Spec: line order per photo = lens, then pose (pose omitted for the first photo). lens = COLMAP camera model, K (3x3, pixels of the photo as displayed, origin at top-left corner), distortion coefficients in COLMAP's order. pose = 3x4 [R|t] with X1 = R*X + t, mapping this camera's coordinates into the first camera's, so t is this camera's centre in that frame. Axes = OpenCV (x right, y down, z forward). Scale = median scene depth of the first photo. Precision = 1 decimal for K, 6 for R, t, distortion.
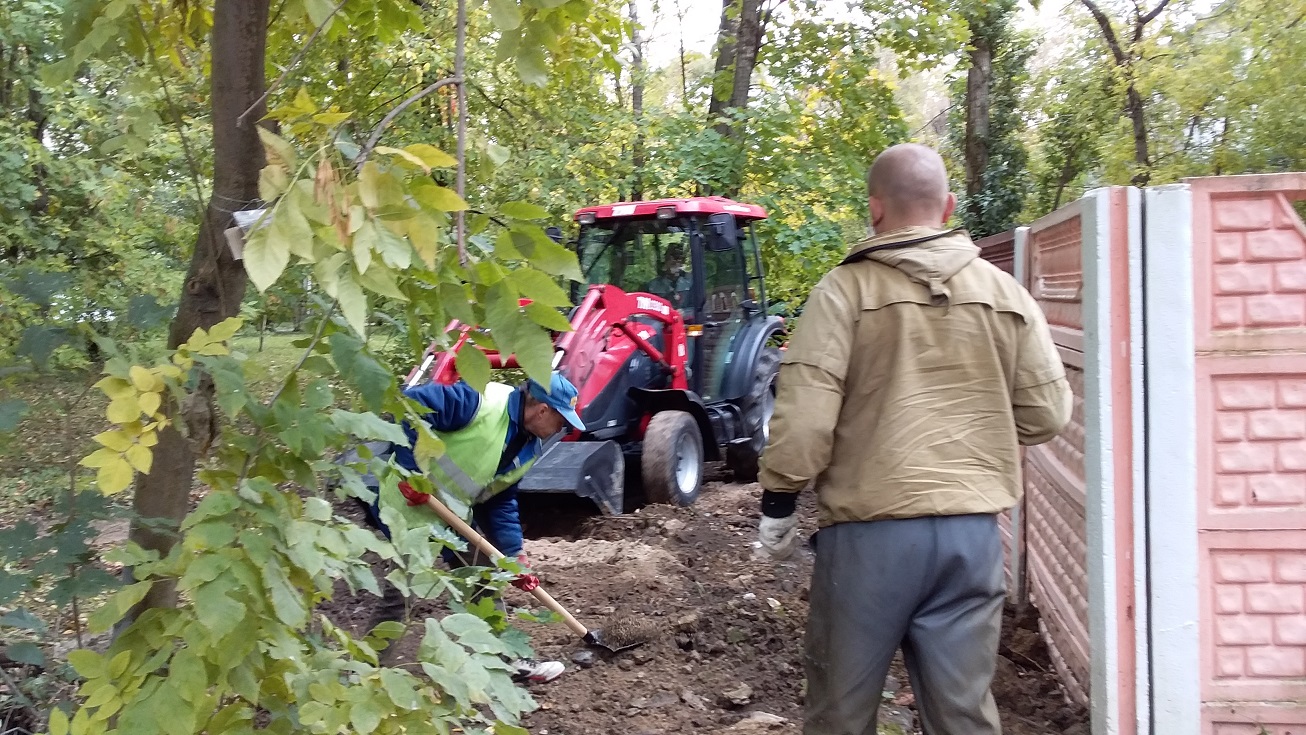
lens RADIAL K [[1217.9, 0, 650.3], [0, 1217.9, 364.7], [0, 0, 1]] dist [0.004131, 0.000000]
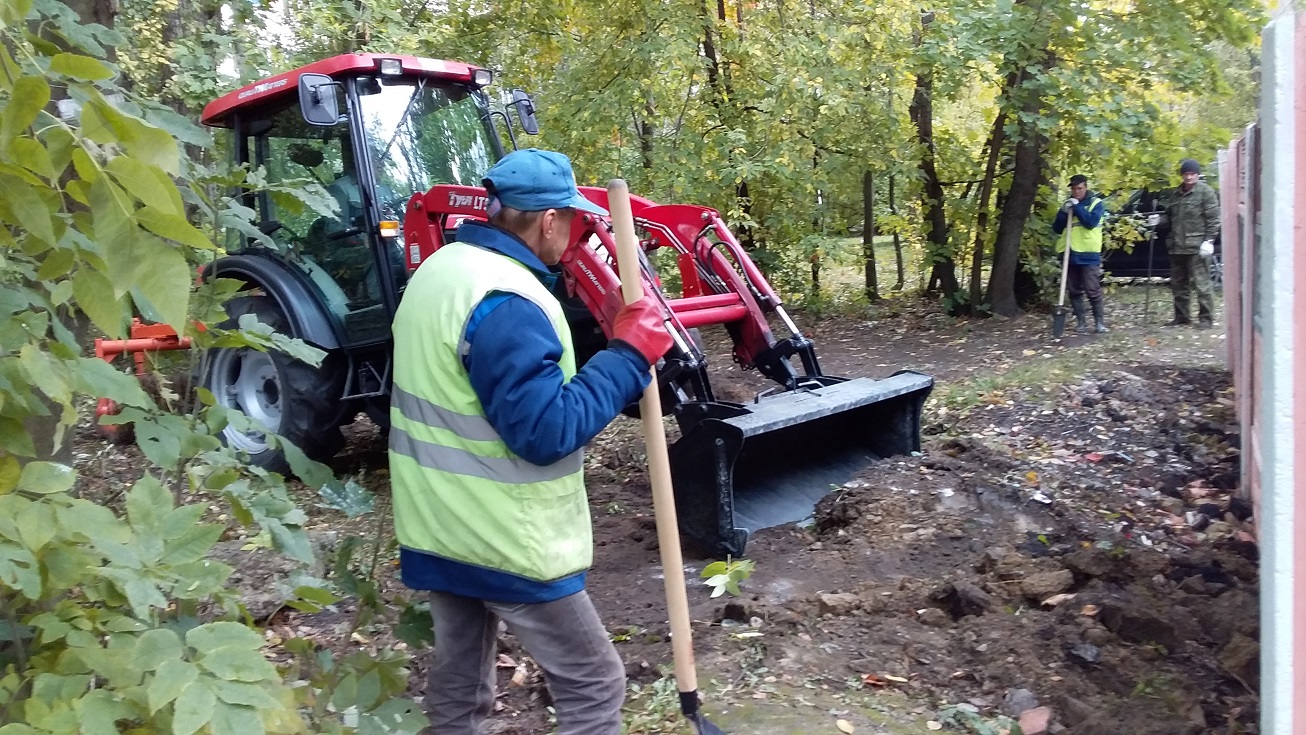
lens RADIAL K [[1217.9, 0, 655.4], [0, 1217.9, 371.5], [0, 0, 1]] dist [0.004131, 0.000000]
pose [[0.955759, 0.034054, -0.292174, 0.138801], [-0.008980, 0.996191, 0.086734, -0.004784], [0.294014, -0.080273, 0.952424, 0.158286]]
